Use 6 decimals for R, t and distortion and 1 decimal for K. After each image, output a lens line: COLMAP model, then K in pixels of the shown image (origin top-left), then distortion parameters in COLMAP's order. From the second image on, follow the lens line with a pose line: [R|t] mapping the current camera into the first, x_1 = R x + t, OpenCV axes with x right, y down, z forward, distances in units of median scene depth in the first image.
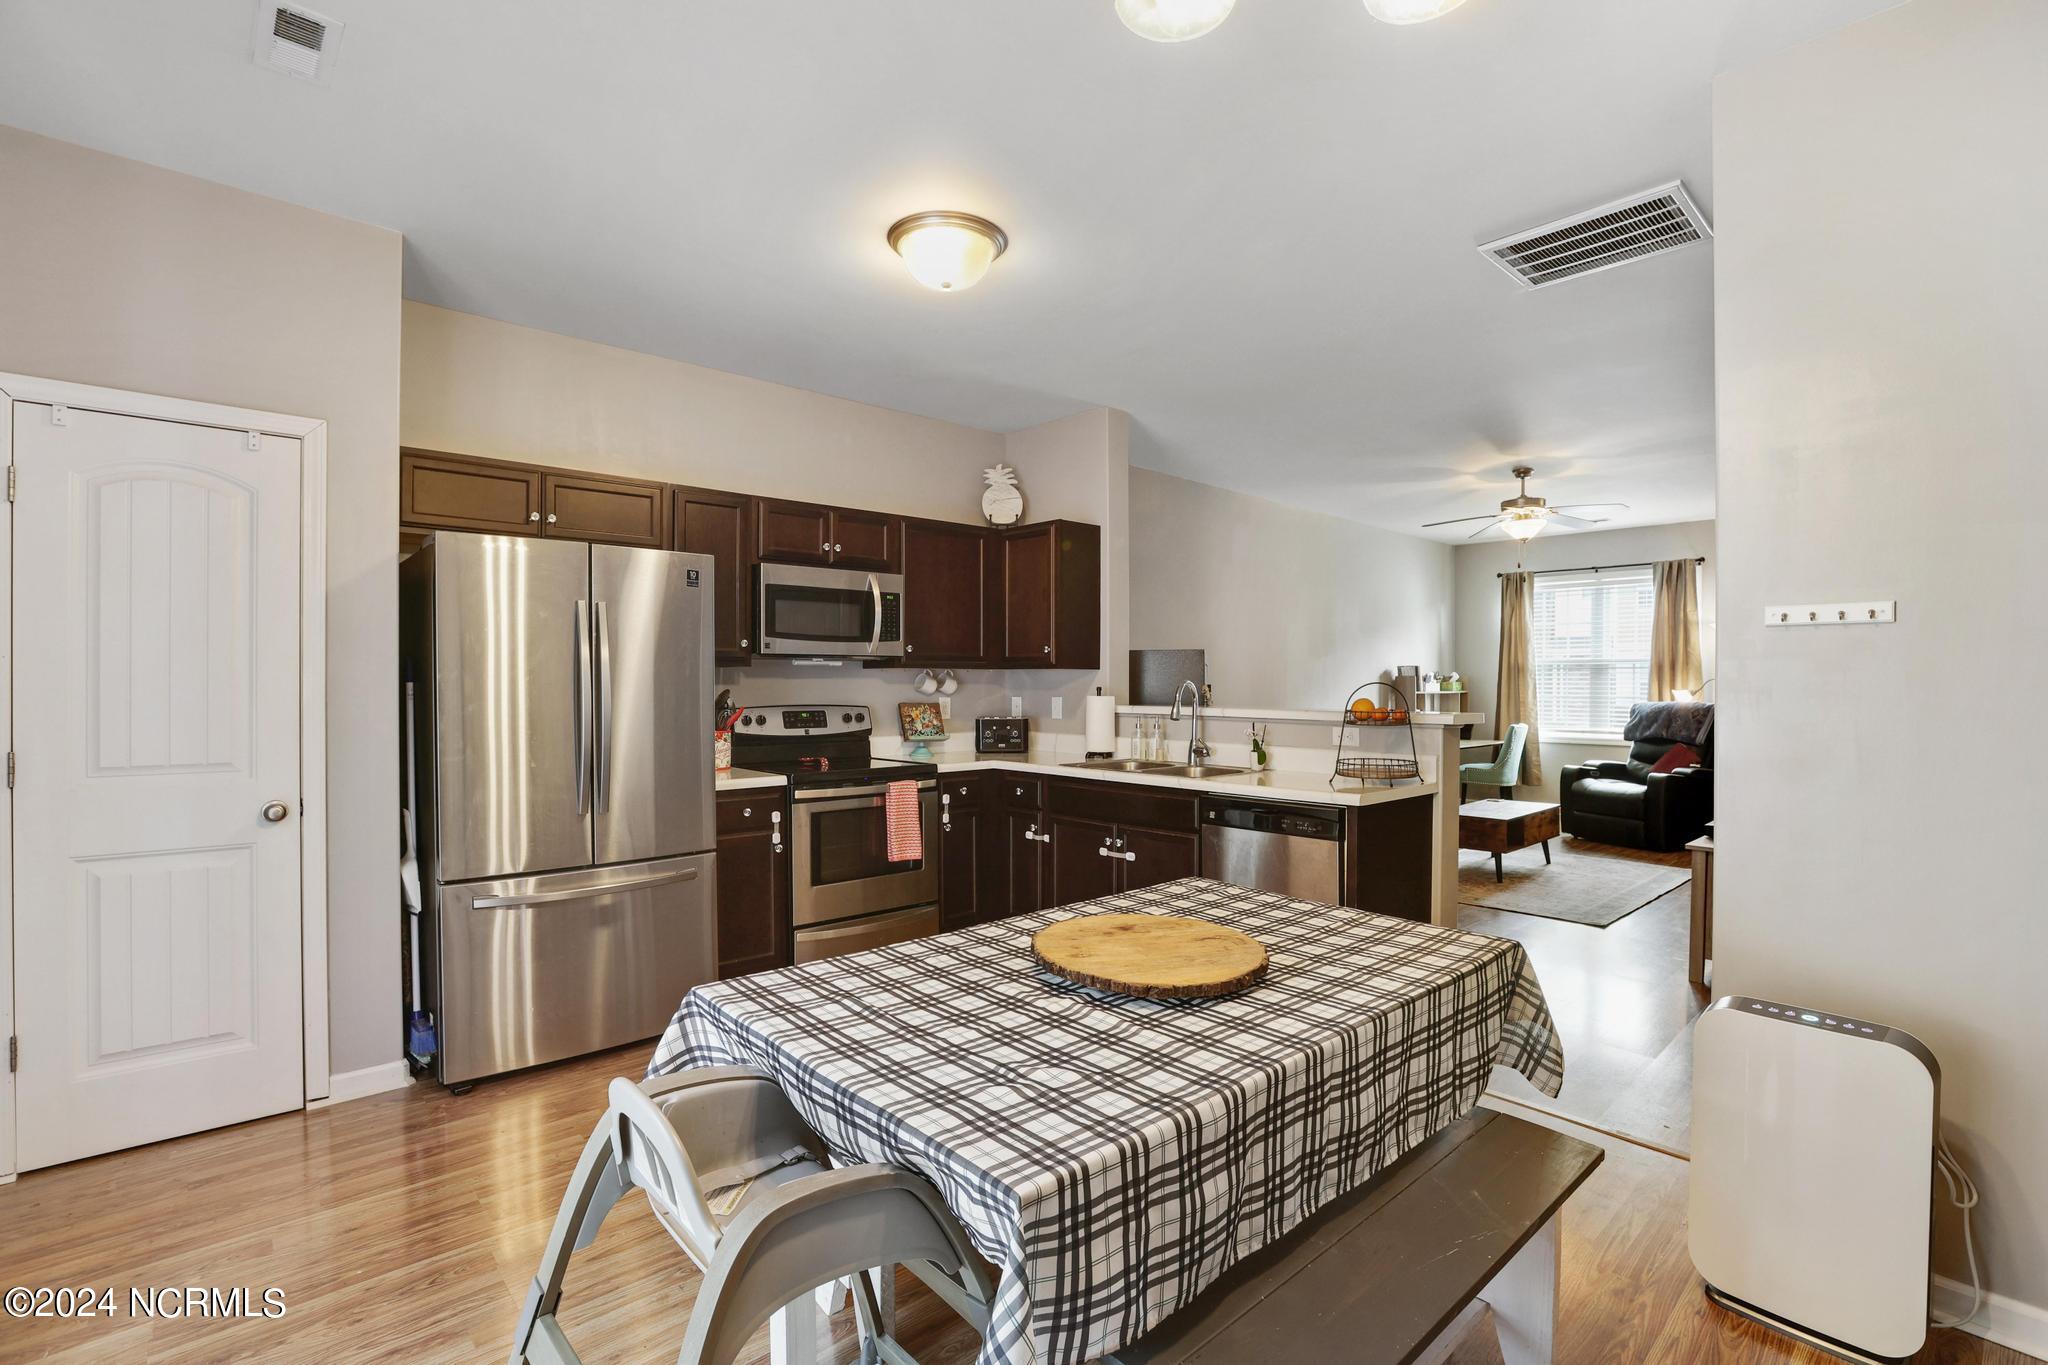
lens RADIAL K [[933.2, 0, 1012.0], [0, 933.2, 686.2], [0, 0, 1]] dist [-0.035354, 0.006034]
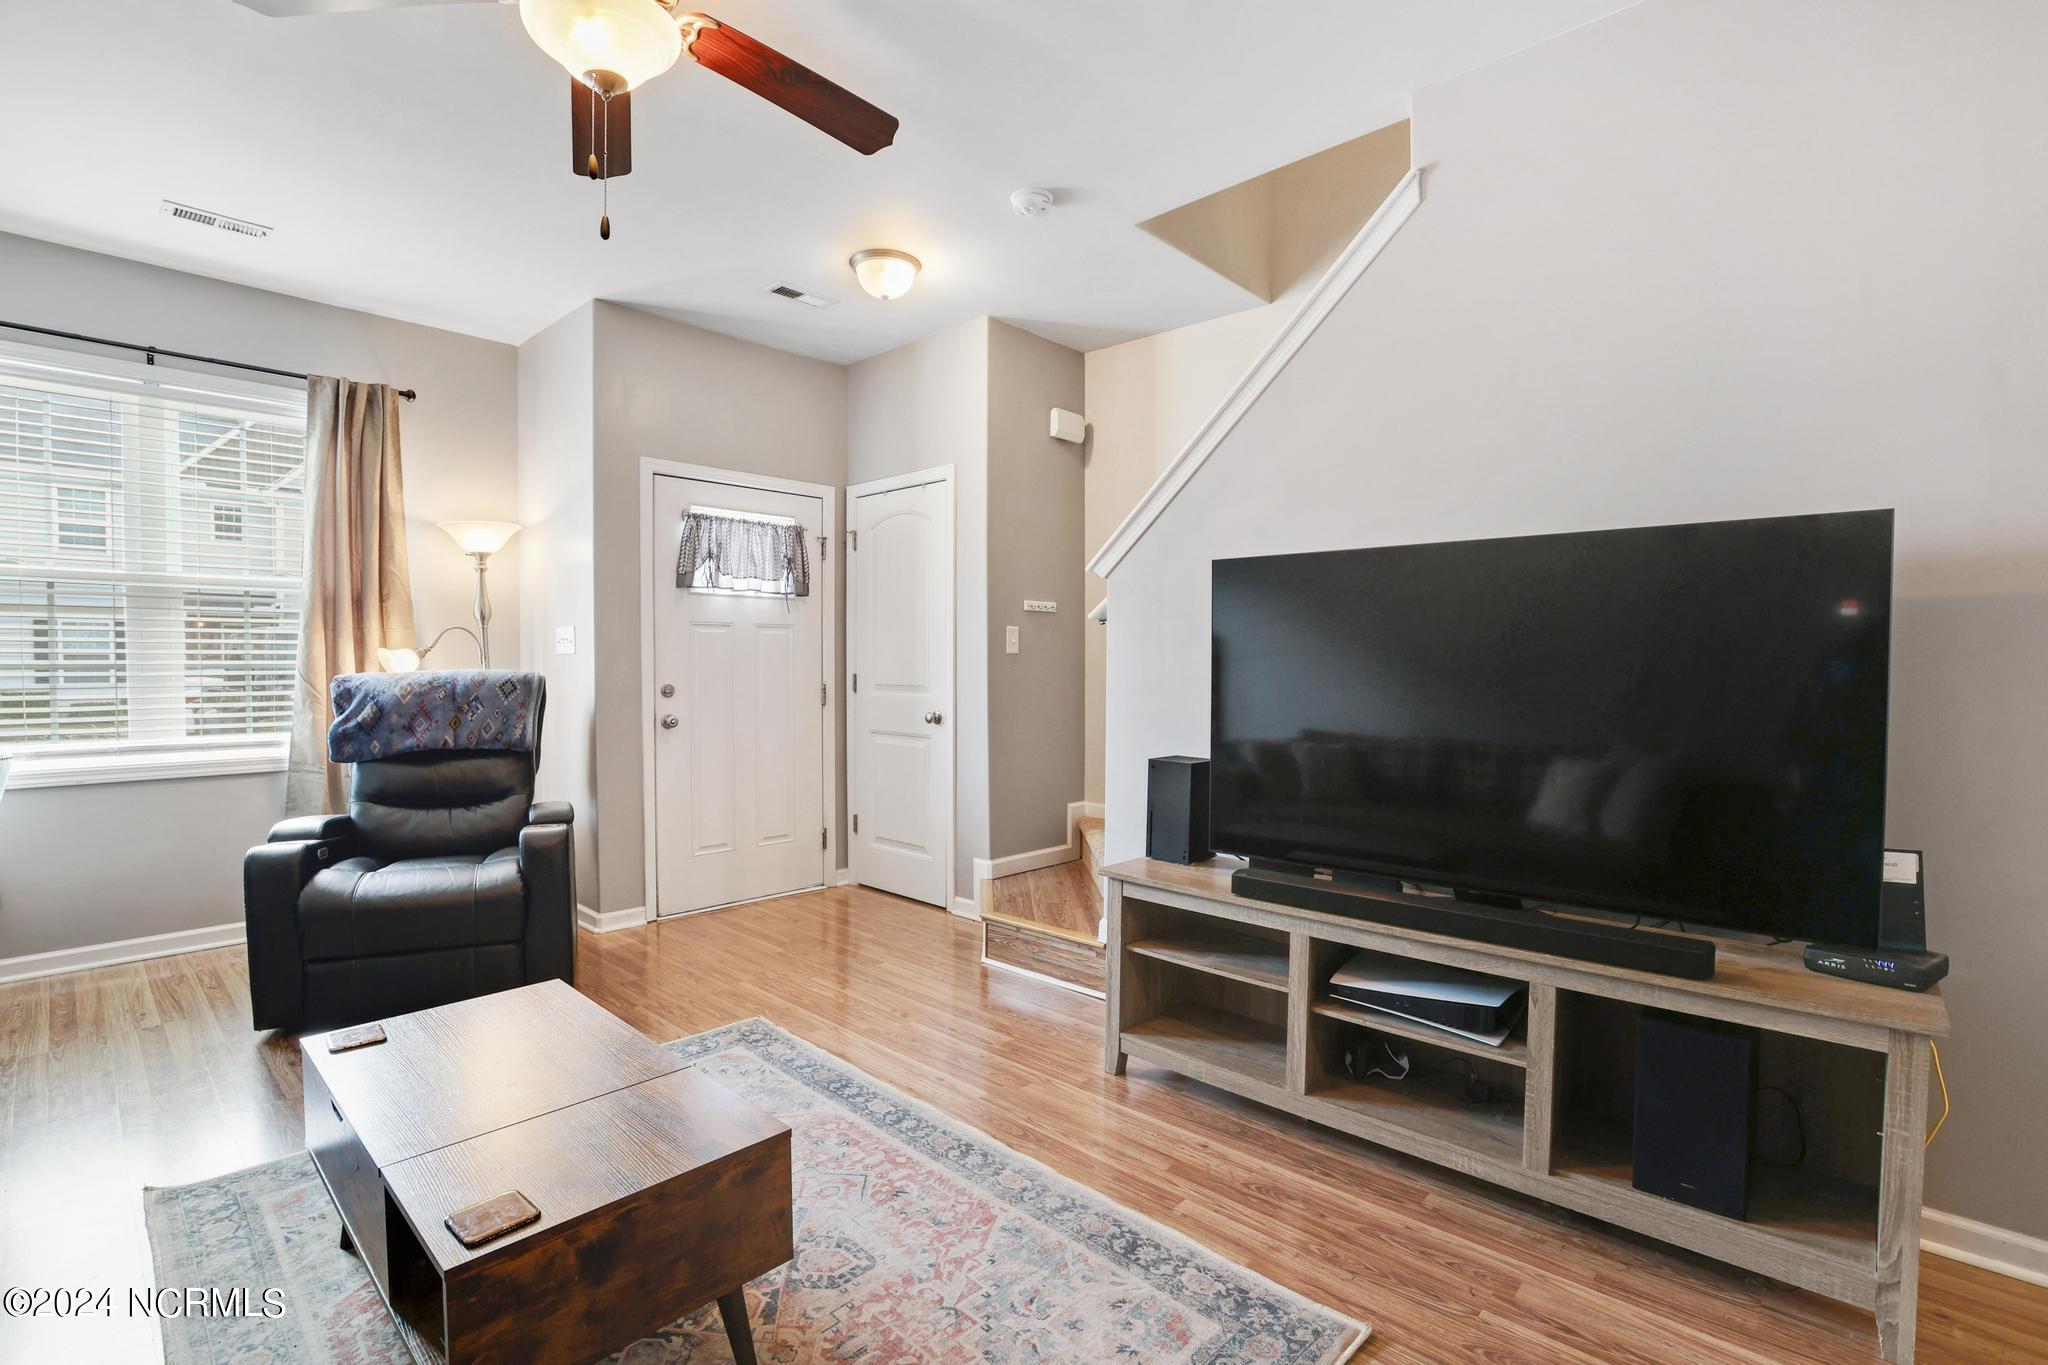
lens RADIAL K [[933.2, 0, 1039.5], [0, 933.2, 677.0], [0, 0, 1]] dist [-0.035354, 0.006034]
pose [[-0.098306, -0.016442, 0.995020, 0.201422], [0.006718, 0.999830, 0.017185, 0.013244], [-0.995134, 0.008374, -0.098179, 0.688924]]
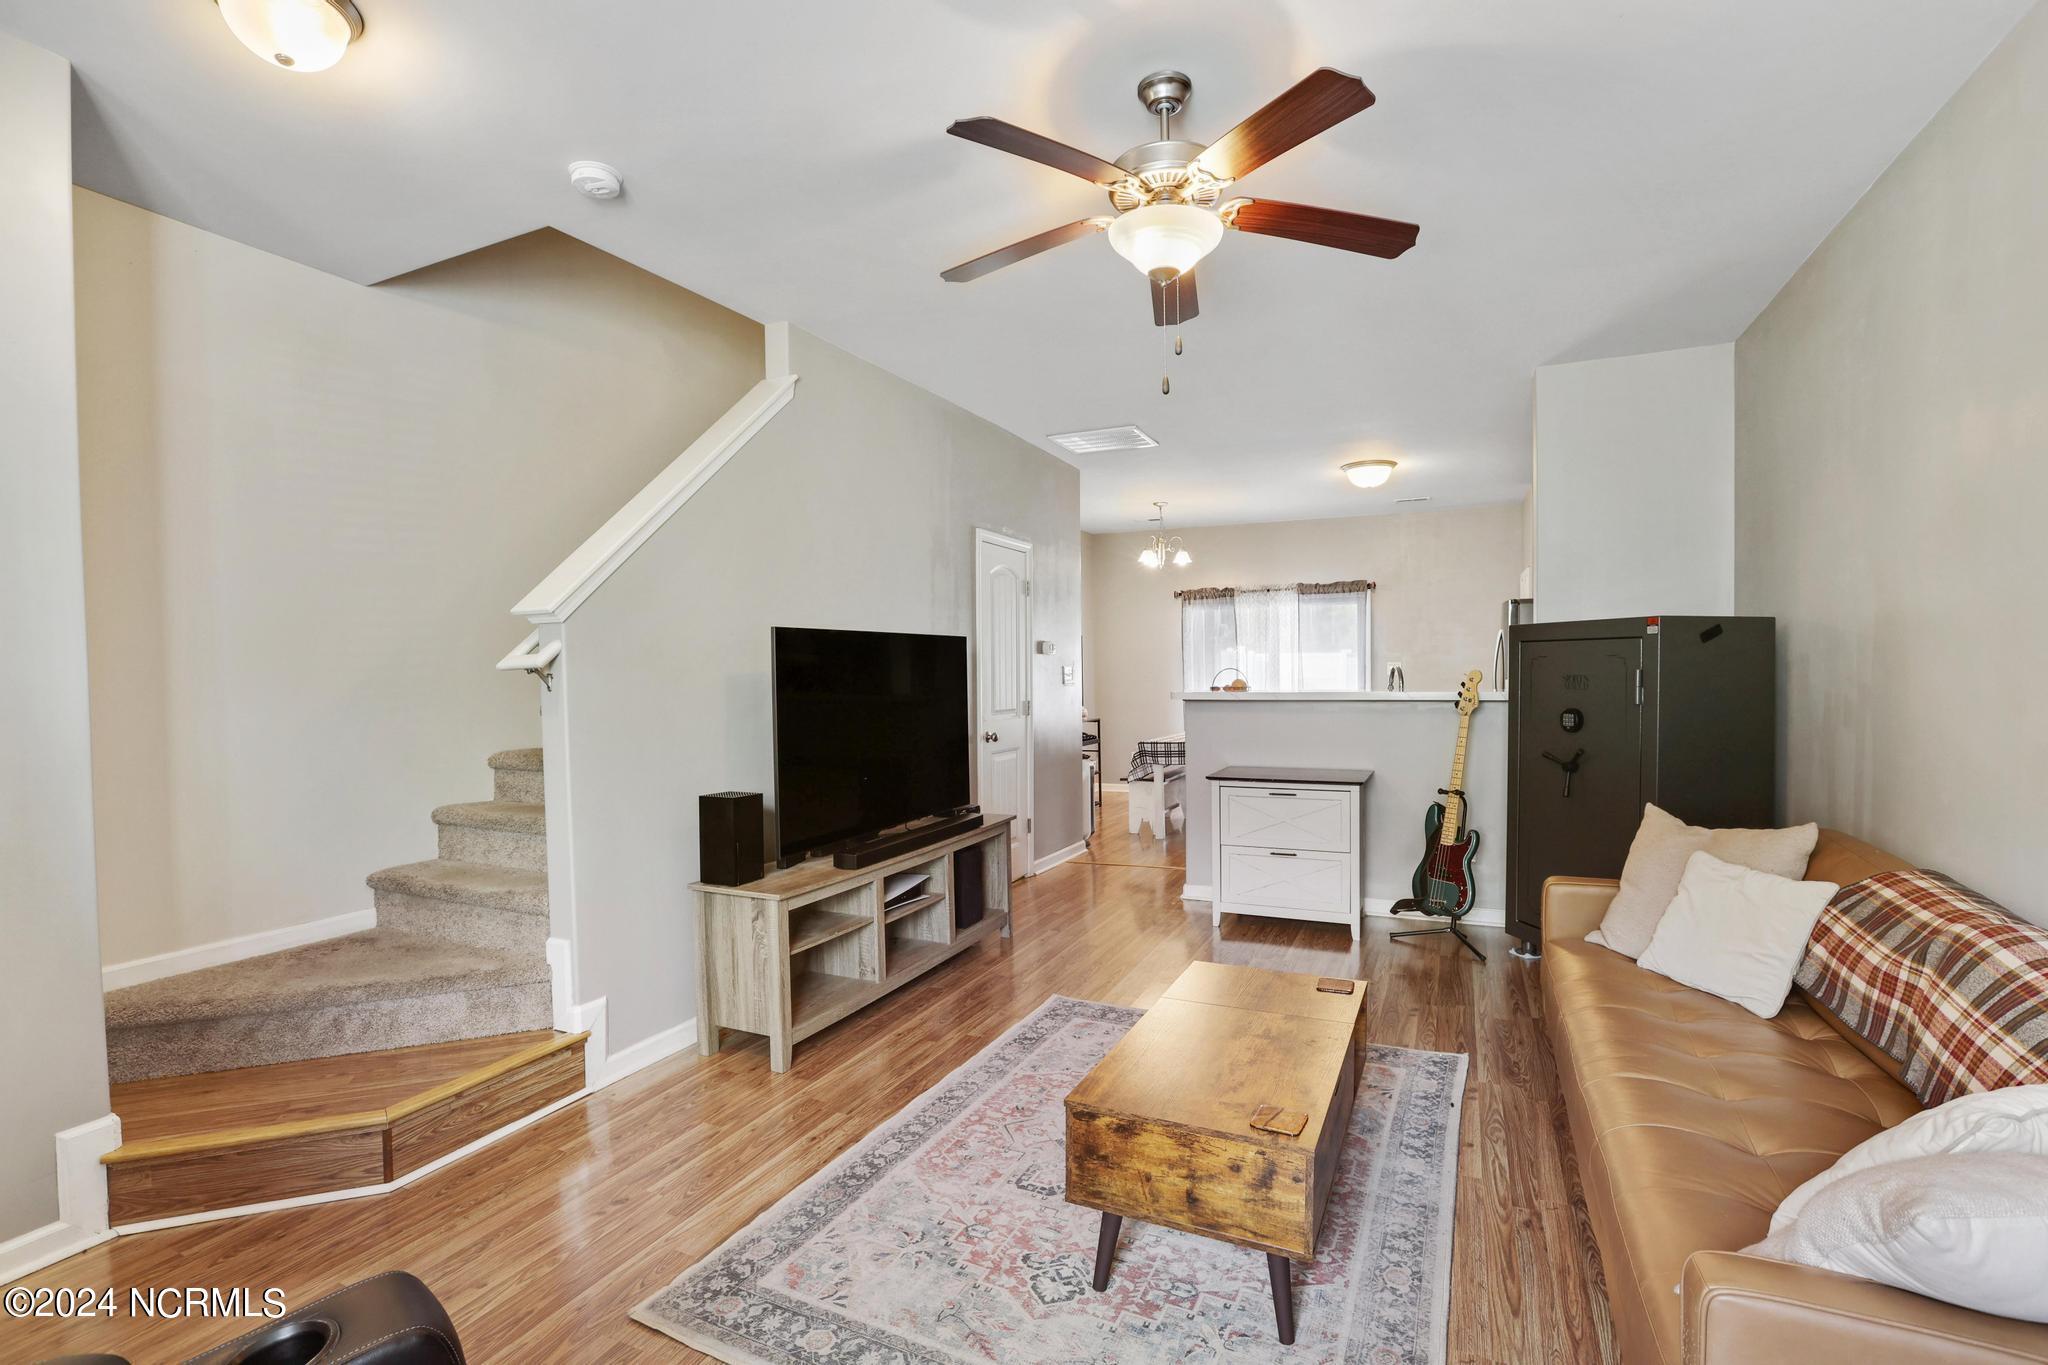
lens RADIAL K [[933.2, 0, 1026.7], [0, 933.2, 683.6], [0, 0, 1]] dist [-0.035354, 0.006034]
pose [[-0.919457, 0.014685, -0.392915, 0.573232], [0.005728, 0.999697, 0.023959, -0.004987], [0.393148, 0.019779, -0.919263, 1.005823]]
